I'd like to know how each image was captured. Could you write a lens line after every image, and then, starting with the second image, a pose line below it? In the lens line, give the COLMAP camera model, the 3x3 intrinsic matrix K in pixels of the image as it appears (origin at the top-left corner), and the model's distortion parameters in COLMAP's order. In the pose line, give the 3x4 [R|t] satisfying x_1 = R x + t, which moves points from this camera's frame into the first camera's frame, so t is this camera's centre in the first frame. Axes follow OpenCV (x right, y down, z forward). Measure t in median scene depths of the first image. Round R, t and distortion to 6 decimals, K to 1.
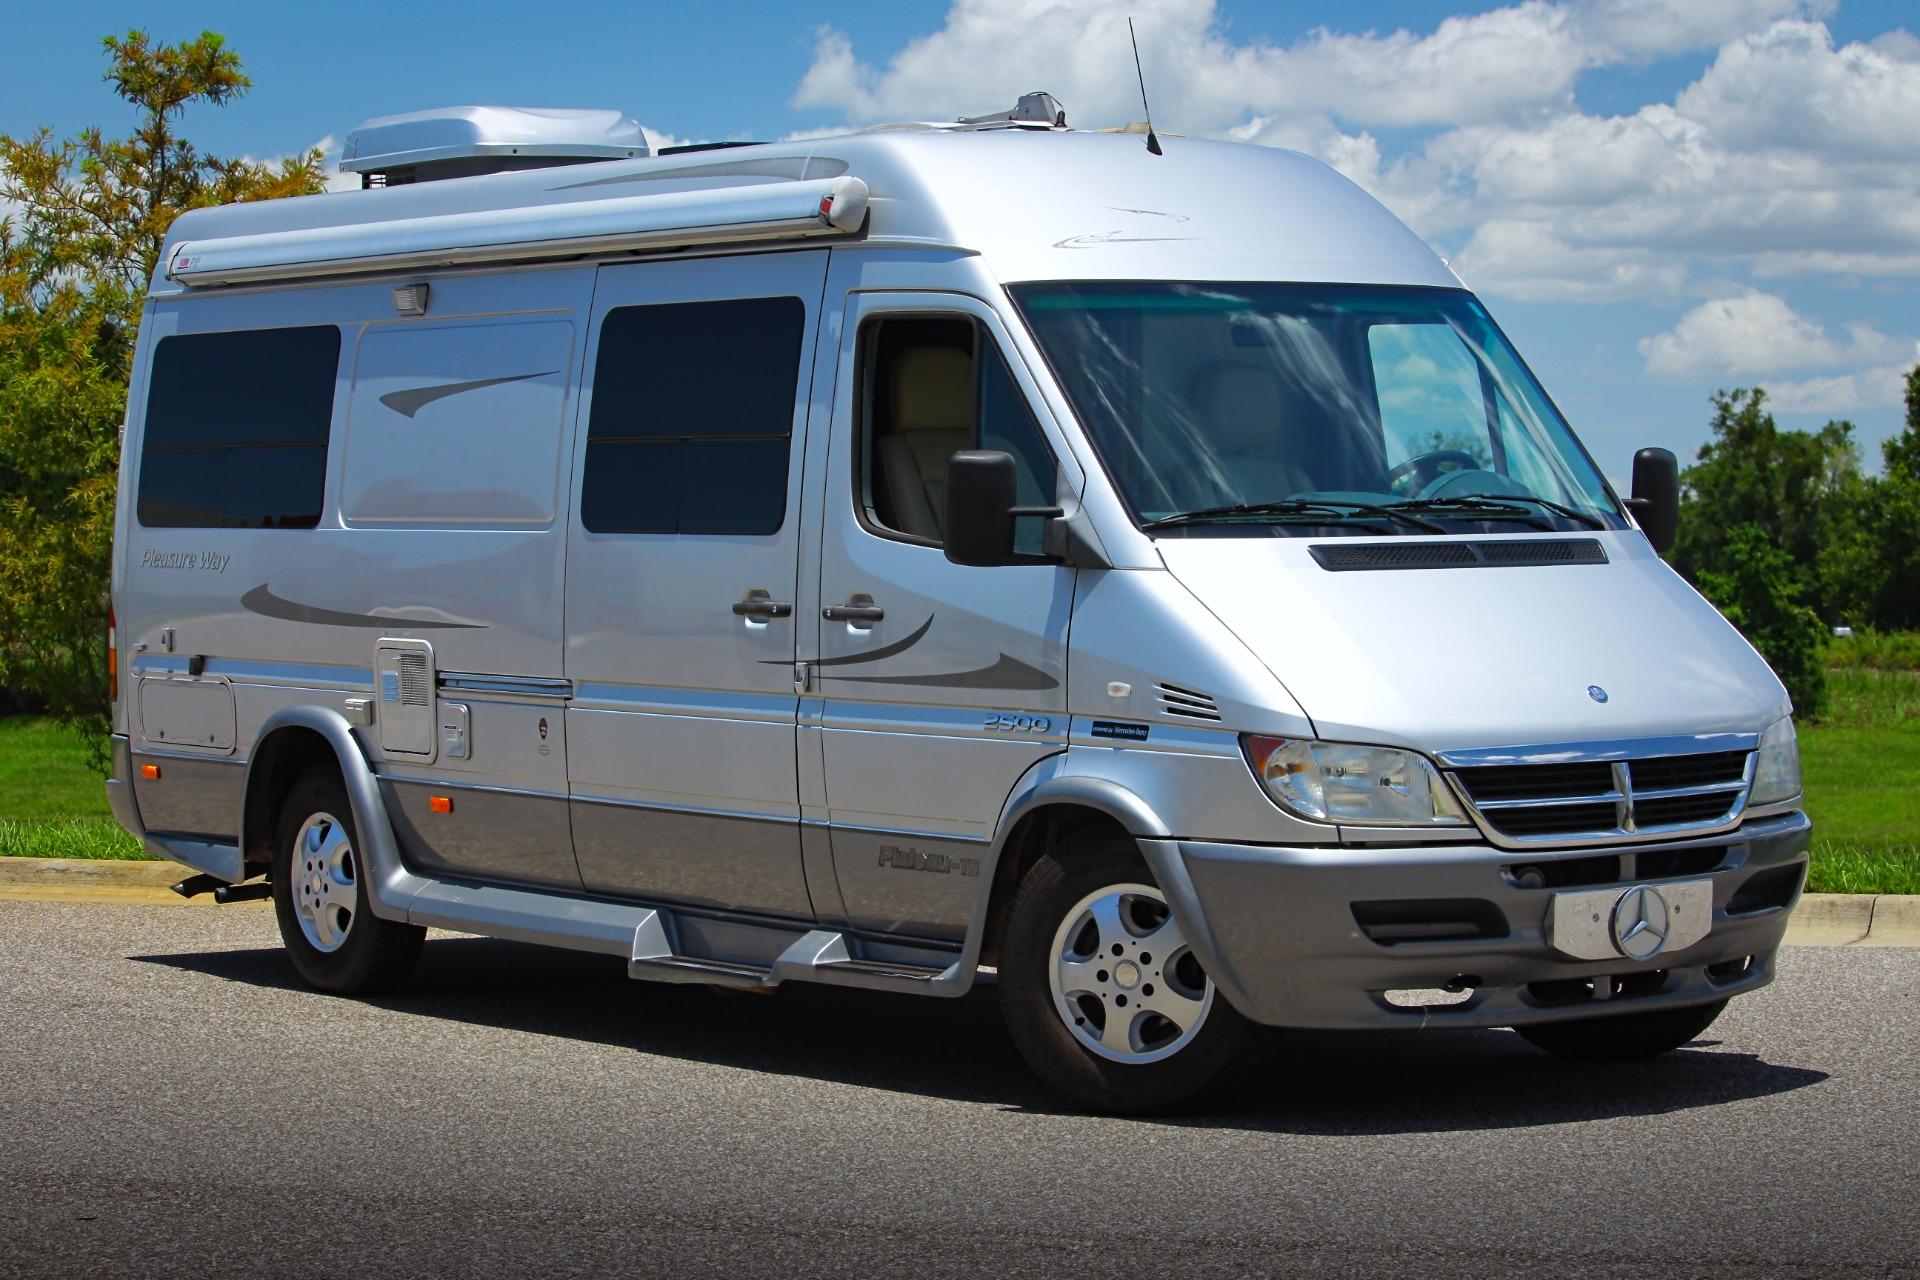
lens RADIAL K [[4916.3, 0, 965.1], [0, 4916.3, 676.9], [0, 0, 1]] dist [-0.389574, 0.348915]
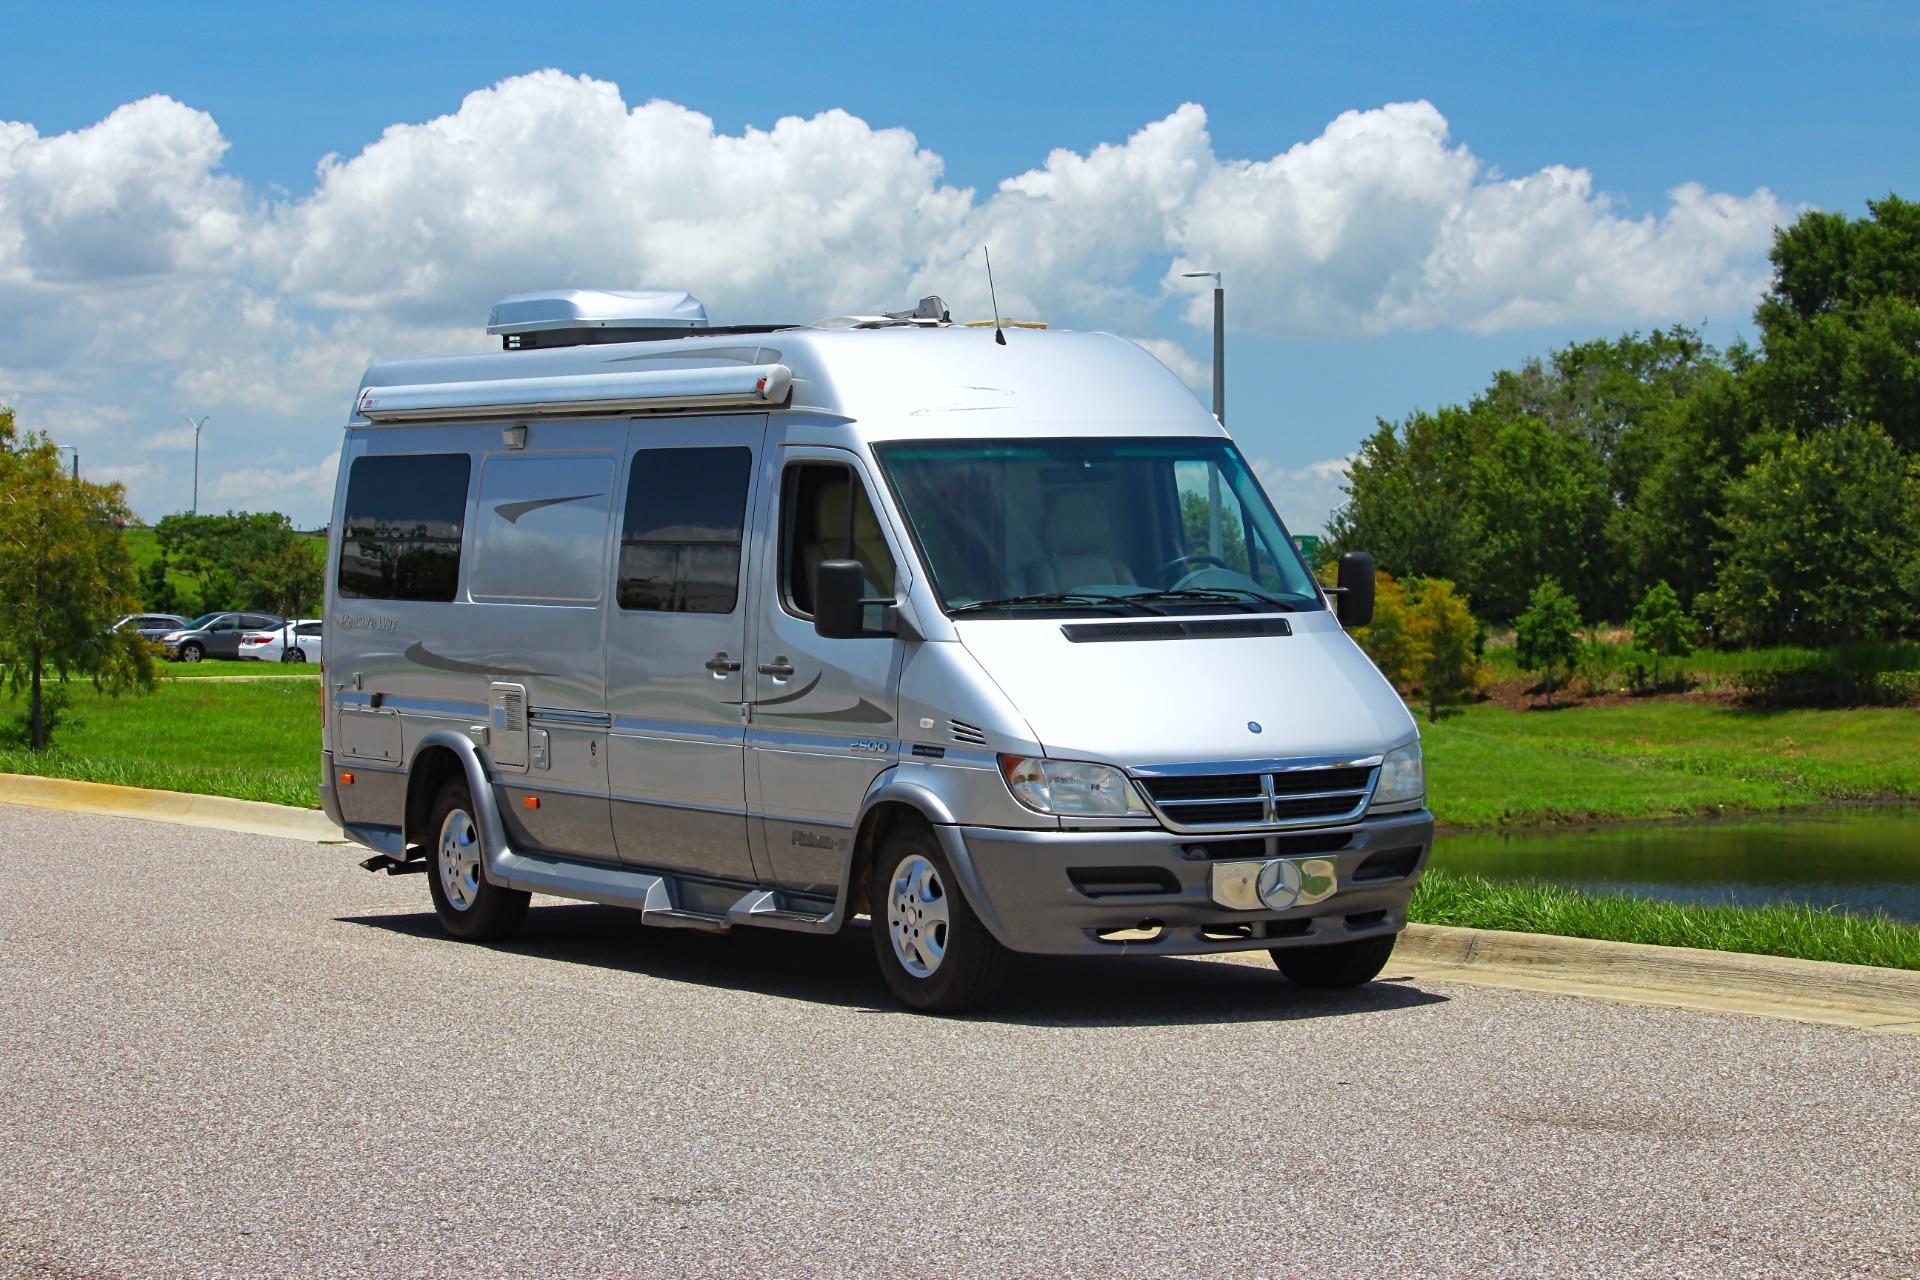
lens RADIAL K [[4963.6, 0, 960.0], [0, 4963.6, 640.0], [0, 0, 1]] dist [-0.400096, 0.154180]
pose [[0.995161, 0.001832, -0.098242, 0.173779], [-0.002968, 0.999930, -0.011413, -0.005054], [0.098214, 0.011649, 0.995097, -0.442671]]
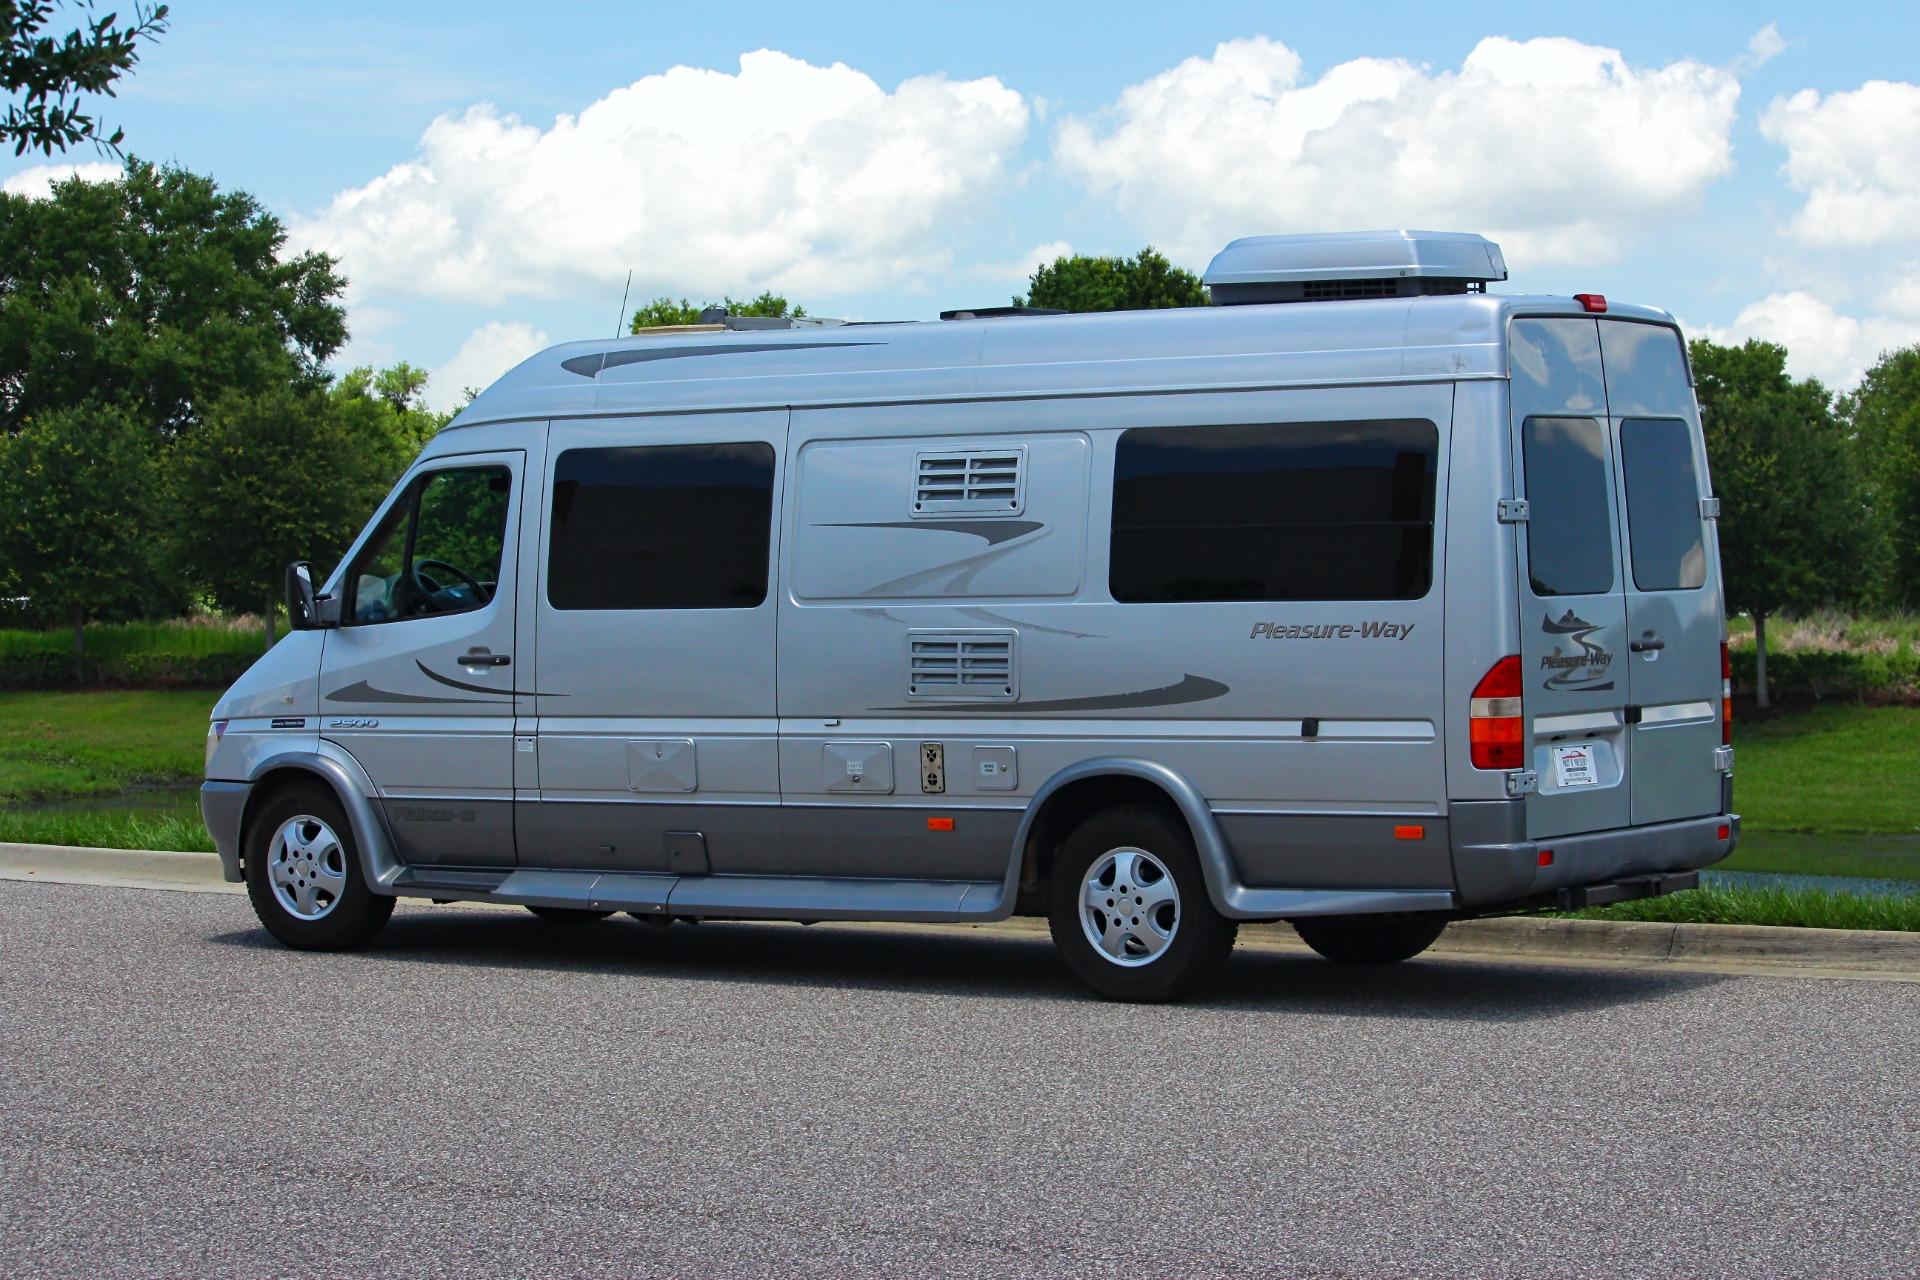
lens RADIAL K [[4963.6, 0, 960.0], [0, 4963.6, 640.0], [0, 0, 1]] dist [-0.400096, 0.154180]
pose [[0.945588, -0.004222, 0.325339, -0.525234], [0.006603, 0.999959, -0.006215, -0.014160], [-0.325299, 0.008025, 0.945577, -0.298741]]
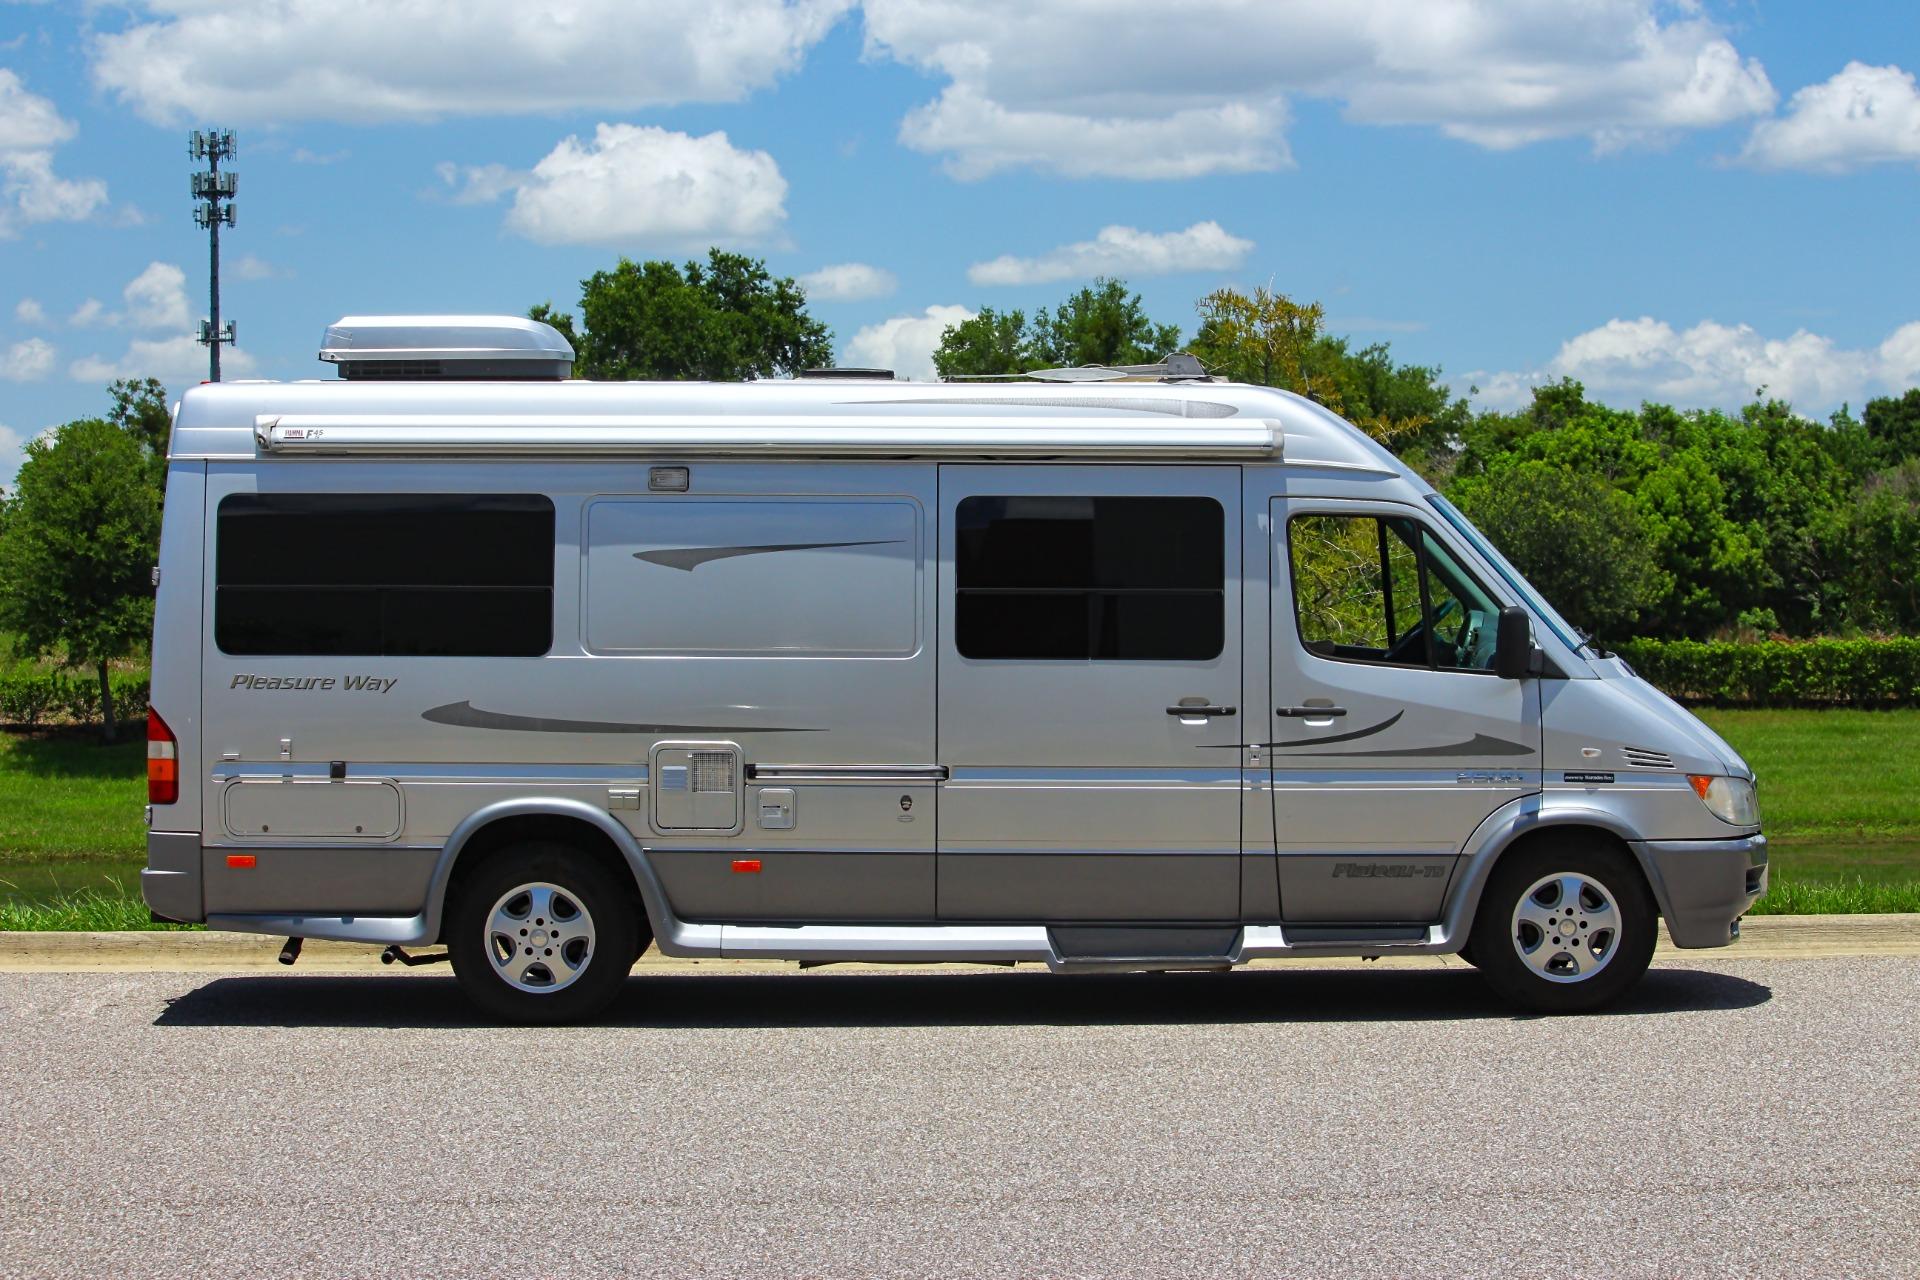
lens RADIAL K [[4982.2, 0, 960.8], [0, 4982.2, 564.1], [0, 0, 1]] dist [-0.421800, -0.325073]
pose [[0.577298, -0.003497, 0.816526, -1.329734], [0.027424, 0.999510, -0.015109, -0.037990], [-0.816073, 0.031115, 0.577111, 0.205584]]
